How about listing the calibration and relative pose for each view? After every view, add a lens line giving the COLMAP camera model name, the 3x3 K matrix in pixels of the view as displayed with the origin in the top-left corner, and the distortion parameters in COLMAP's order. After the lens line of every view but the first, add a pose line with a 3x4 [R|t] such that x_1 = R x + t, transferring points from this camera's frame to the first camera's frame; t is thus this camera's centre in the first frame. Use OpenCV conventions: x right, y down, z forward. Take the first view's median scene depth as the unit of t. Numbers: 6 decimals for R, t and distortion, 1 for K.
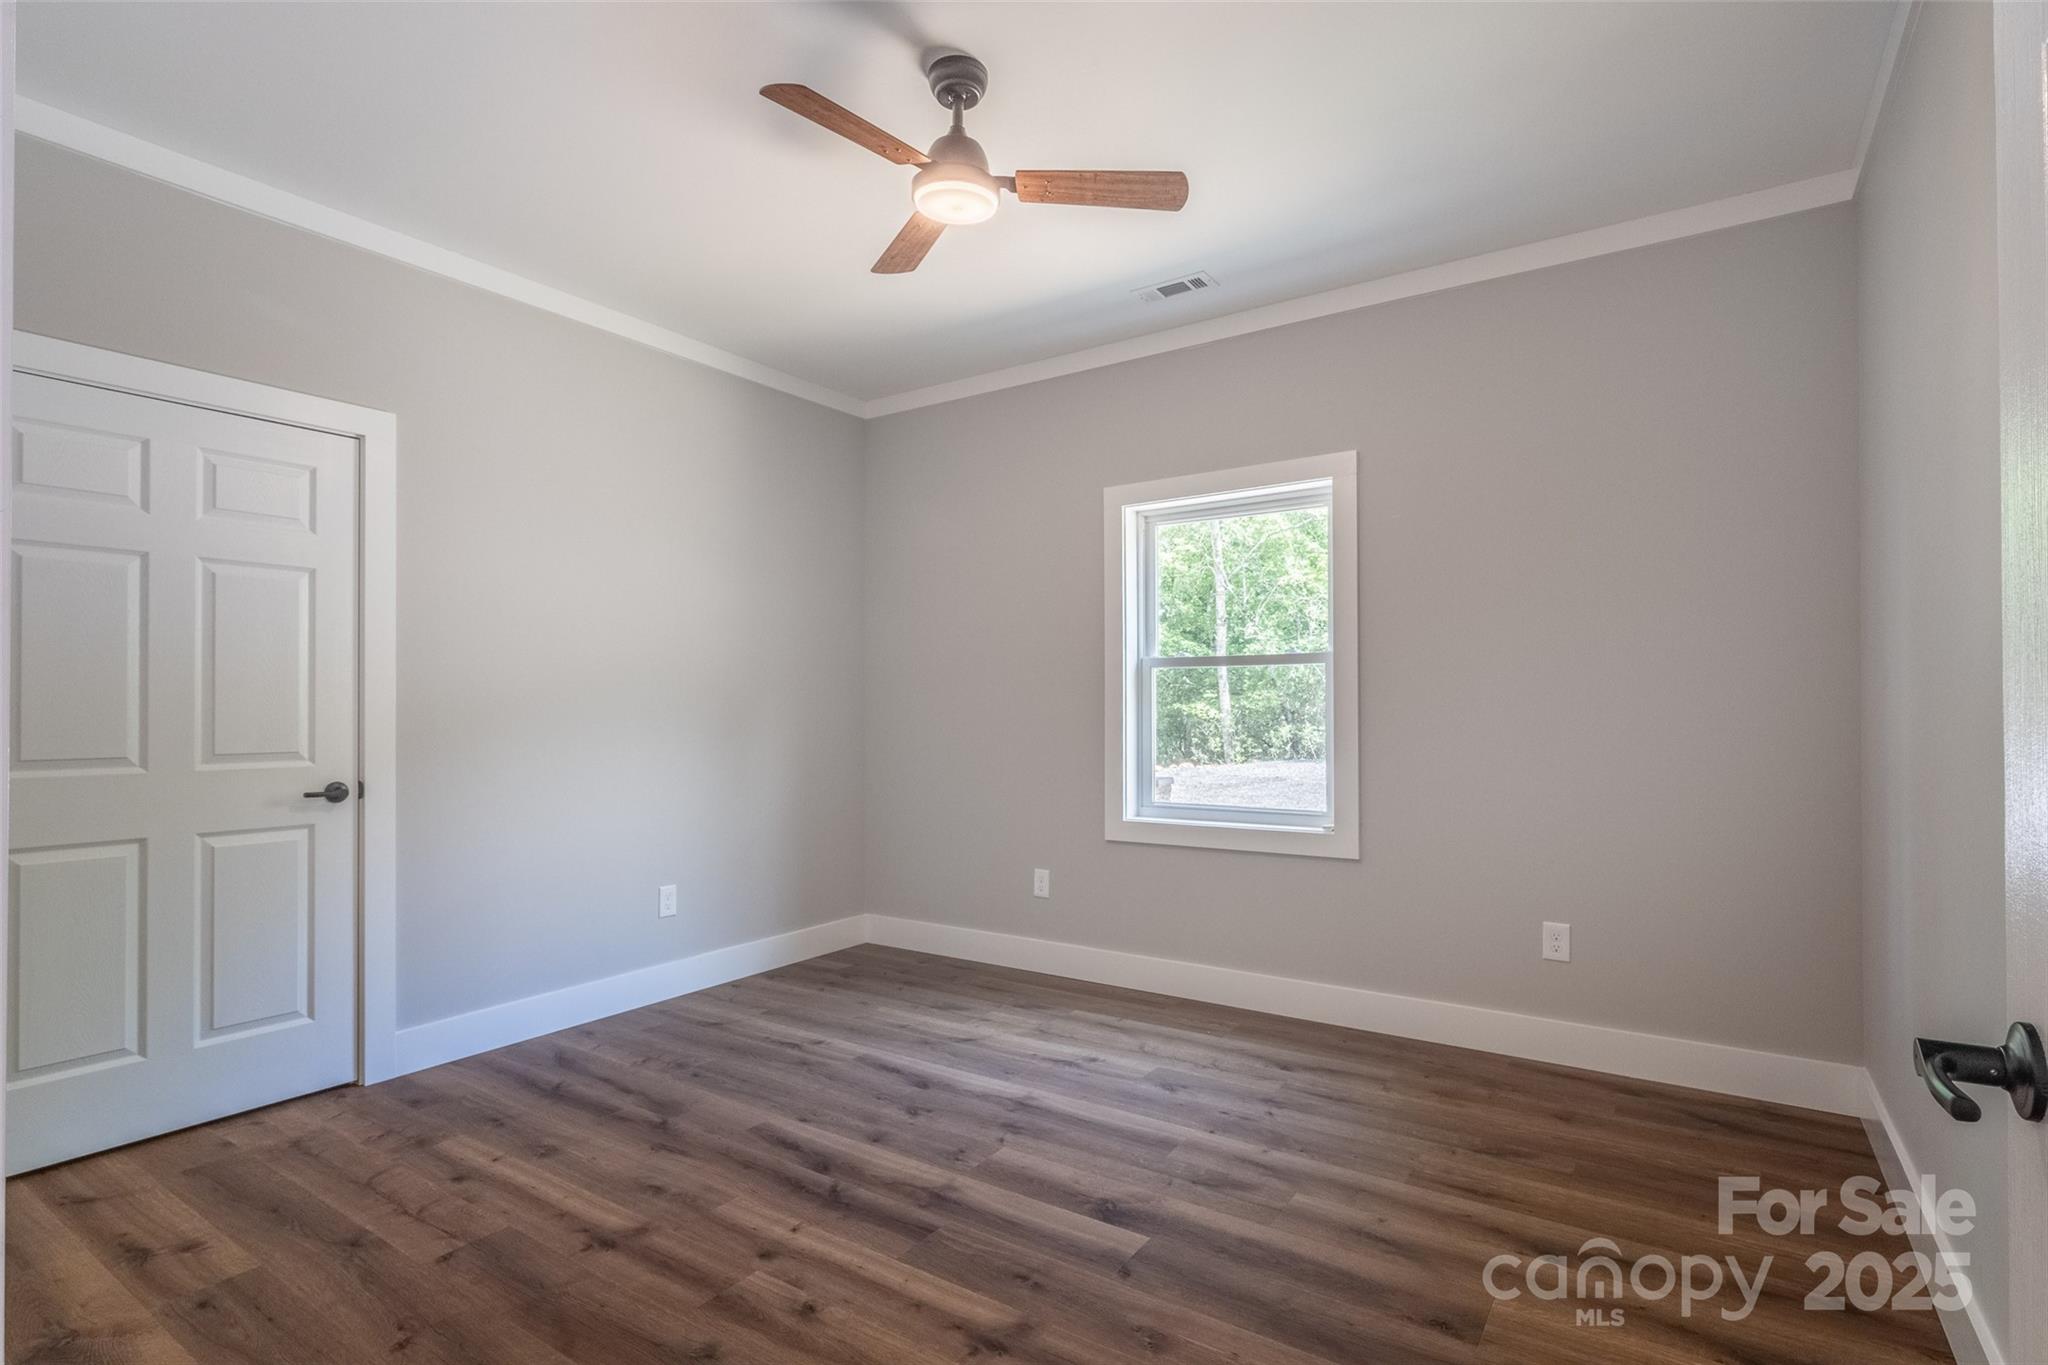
lens RADIAL K [[972.3, 0, 1029.2], [0, 972.3, 713.6], [0, 0, 1]] dist [0.000644, 0.000145]
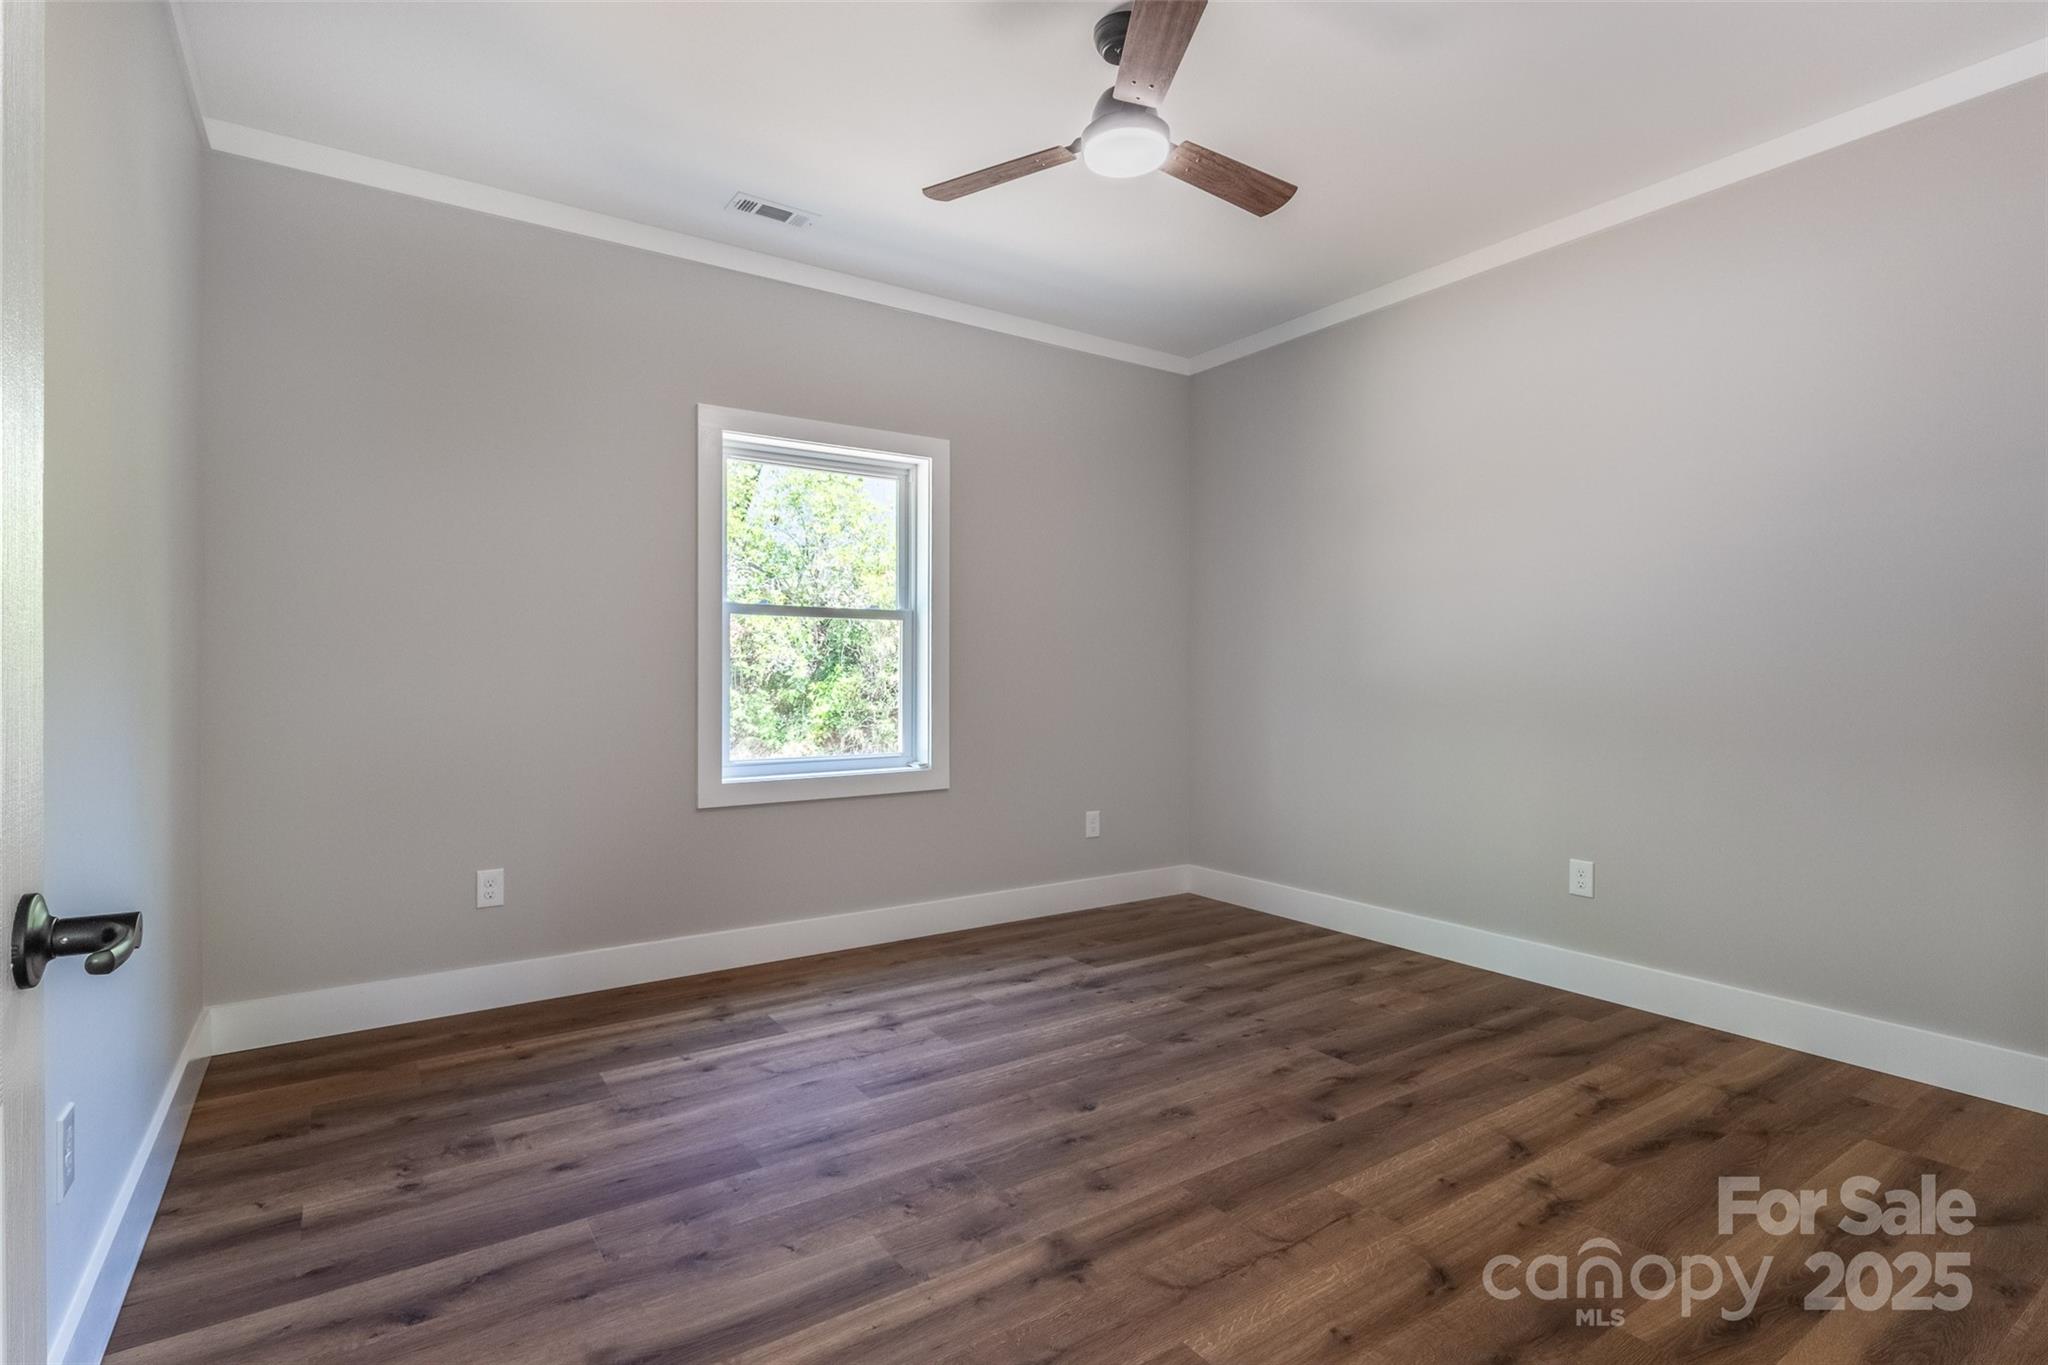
lens RADIAL K [[970.2, 0, 1024.0], [0, 970.2, 682.5], [0, 0, 1]] dist [-0.014479, 0.008856]
pose [[0.364882, -0.010248, 0.930997, -0.707575], [-0.011491, 0.999814, 0.015509, 0.000512], [-0.930983, -0.016357, 0.364696, 0.475724]]
